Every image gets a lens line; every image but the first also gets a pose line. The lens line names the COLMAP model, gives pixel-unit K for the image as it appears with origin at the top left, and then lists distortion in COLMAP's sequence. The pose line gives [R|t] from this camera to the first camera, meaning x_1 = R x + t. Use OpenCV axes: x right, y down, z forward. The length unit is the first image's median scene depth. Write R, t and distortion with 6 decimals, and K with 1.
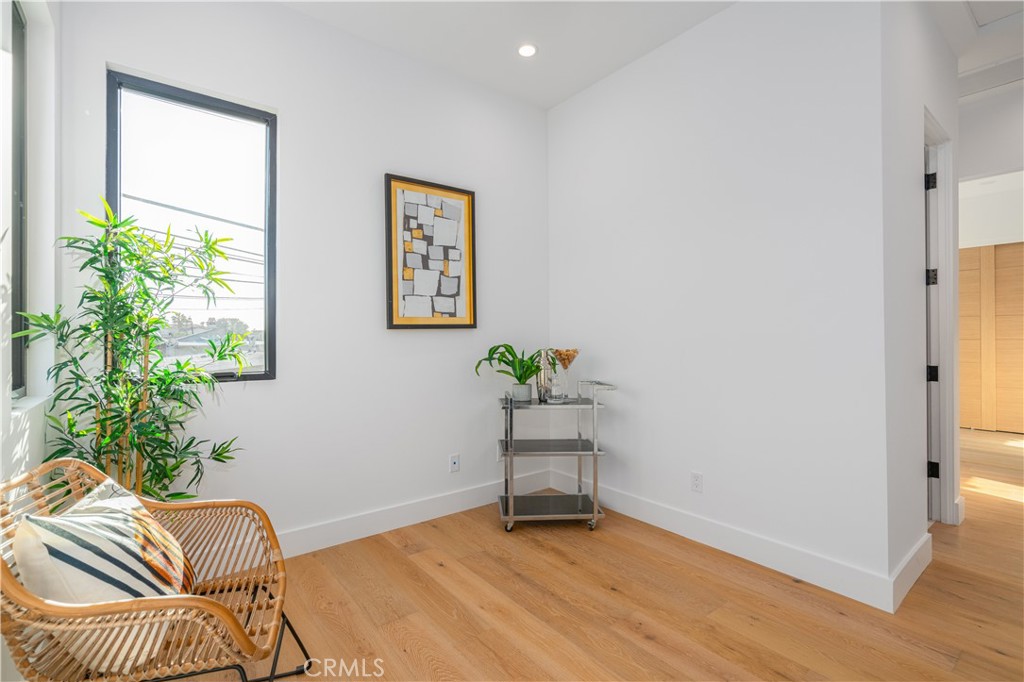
lens RADIAL K [[464.9, 0, 508.6], [0, 464.9, 337.2], [0, 0, 1]] dist [-0.006772, 0.002754]
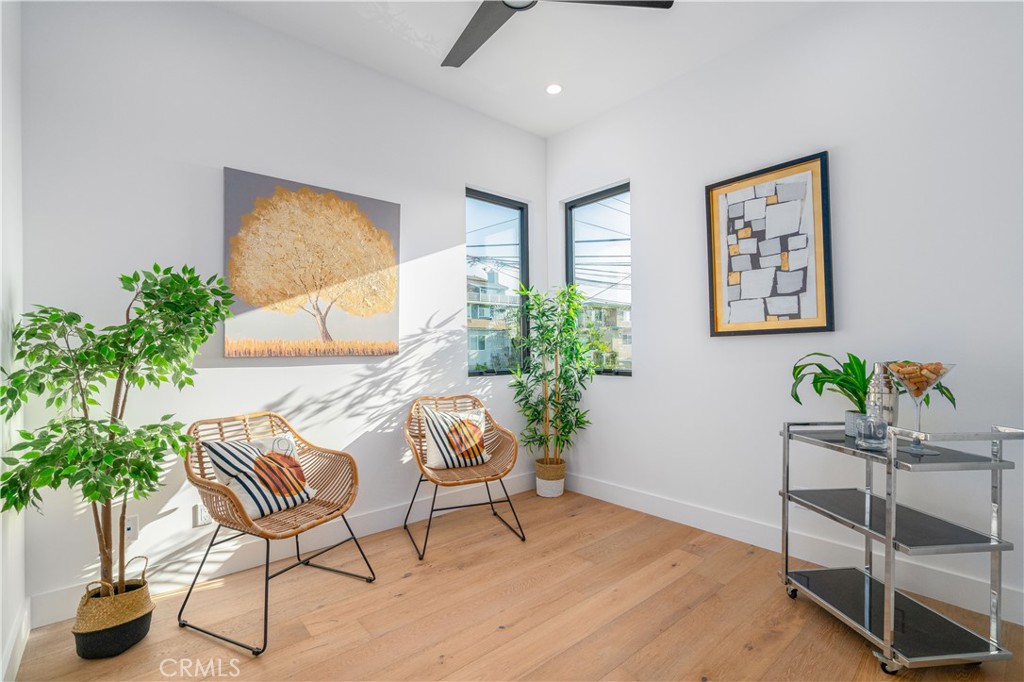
lens RADIAL K [[464.9, 0, 508.4], [0, 464.9, 347.4], [0, 0, 1]] dist [-0.006772, 0.002754]
pose [[0.042223, 0.003317, -0.999103, 0.698146], [0.010829, 0.999934, 0.003777, -0.002172], [0.999050, -0.010979, 0.042184, 0.474570]]
